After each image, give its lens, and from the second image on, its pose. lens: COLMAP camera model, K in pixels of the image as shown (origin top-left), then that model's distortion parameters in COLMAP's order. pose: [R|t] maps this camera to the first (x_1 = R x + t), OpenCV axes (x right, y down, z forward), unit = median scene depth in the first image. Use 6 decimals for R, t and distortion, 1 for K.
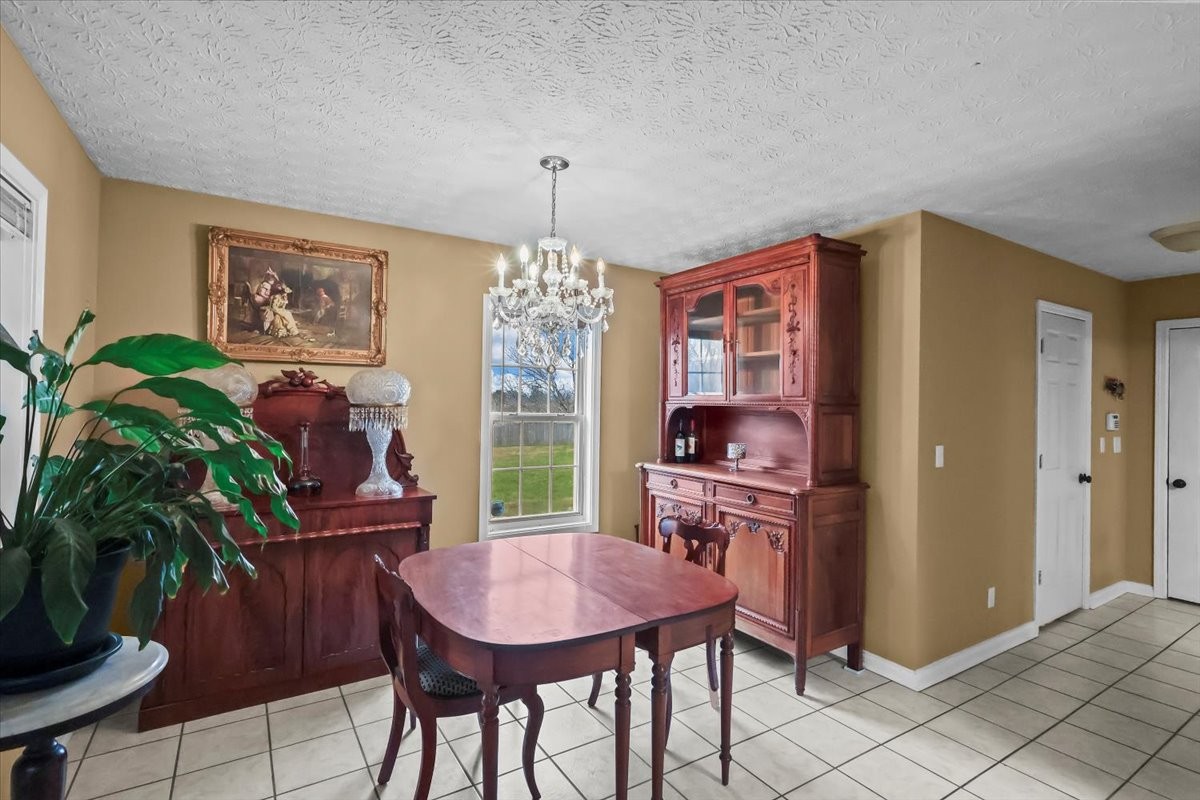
lens RADIAL K [[561.5, 0, 606.9], [0, 561.5, 402.3], [0, 0, 1]] dist [0.000828, 0.000159]
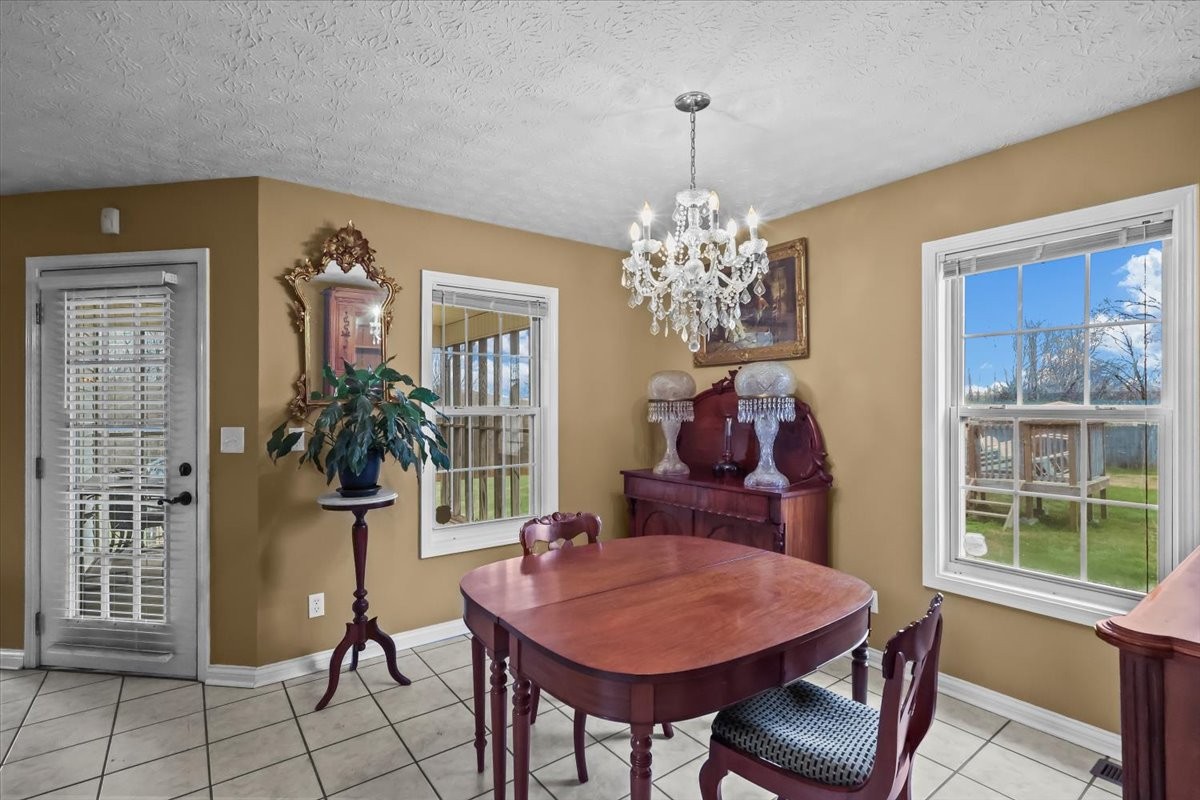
lens RADIAL K [[561.5, 0, 606.9], [0, 561.5, 402.3], [0, 0, 1]] dist [0.000828, 0.000159]
pose [[0.072348, -0.019918, -0.997181, 0.591764], [0.004160, 0.999798, -0.019669, 0.033160], [0.997371, -0.002725, 0.072416, 0.653642]]
